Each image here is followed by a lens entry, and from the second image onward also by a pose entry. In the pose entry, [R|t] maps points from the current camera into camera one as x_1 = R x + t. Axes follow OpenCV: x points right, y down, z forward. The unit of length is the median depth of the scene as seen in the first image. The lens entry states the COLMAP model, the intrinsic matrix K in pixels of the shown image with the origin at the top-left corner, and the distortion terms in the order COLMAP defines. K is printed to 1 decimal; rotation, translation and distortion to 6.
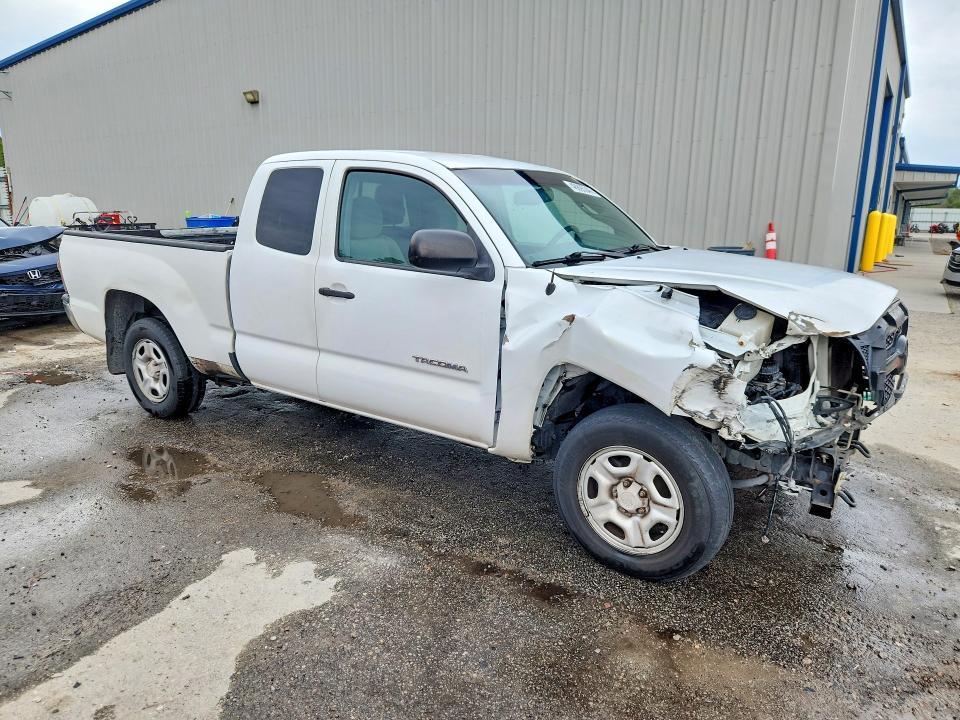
lens RADIAL K [[677.2, 0, 480.0], [0, 677.2, 360.0], [0, 0, 1]] dist [0.006150, -0.000334]
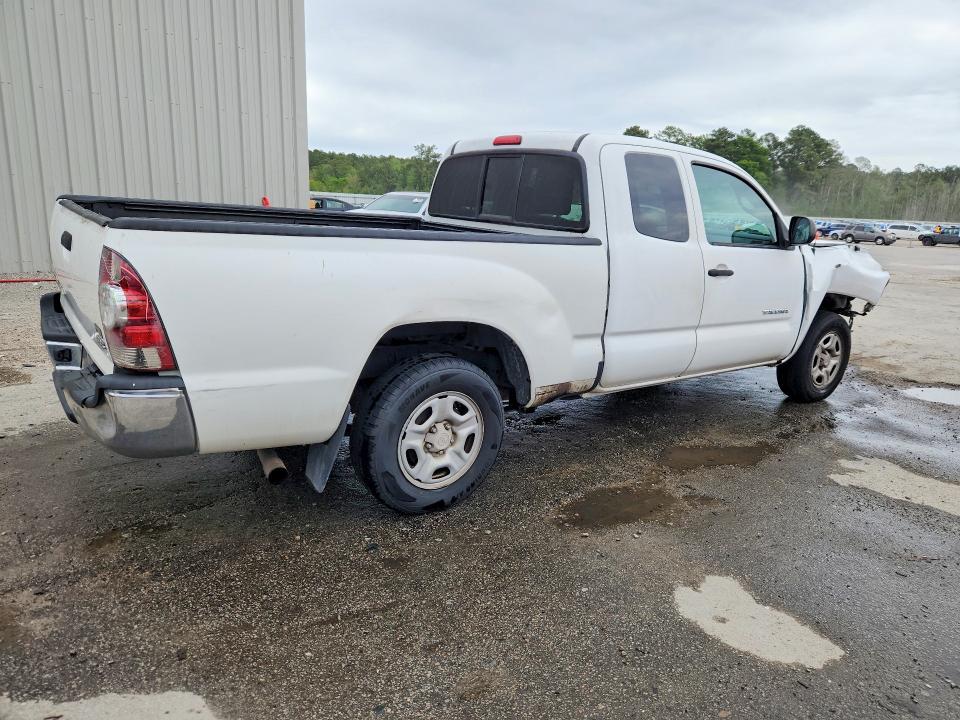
lens RADIAL K [[677.2, 0, 480.0], [0, 677.2, 360.0], [0, 0, 1]] dist [0.006150, -0.000334]
pose [[0.296405, -0.225855, 0.927973, -1.395731], [0.162789, 0.969365, 0.183933, -0.226548], [-0.941087, 0.096545, 0.324091, 0.993336]]
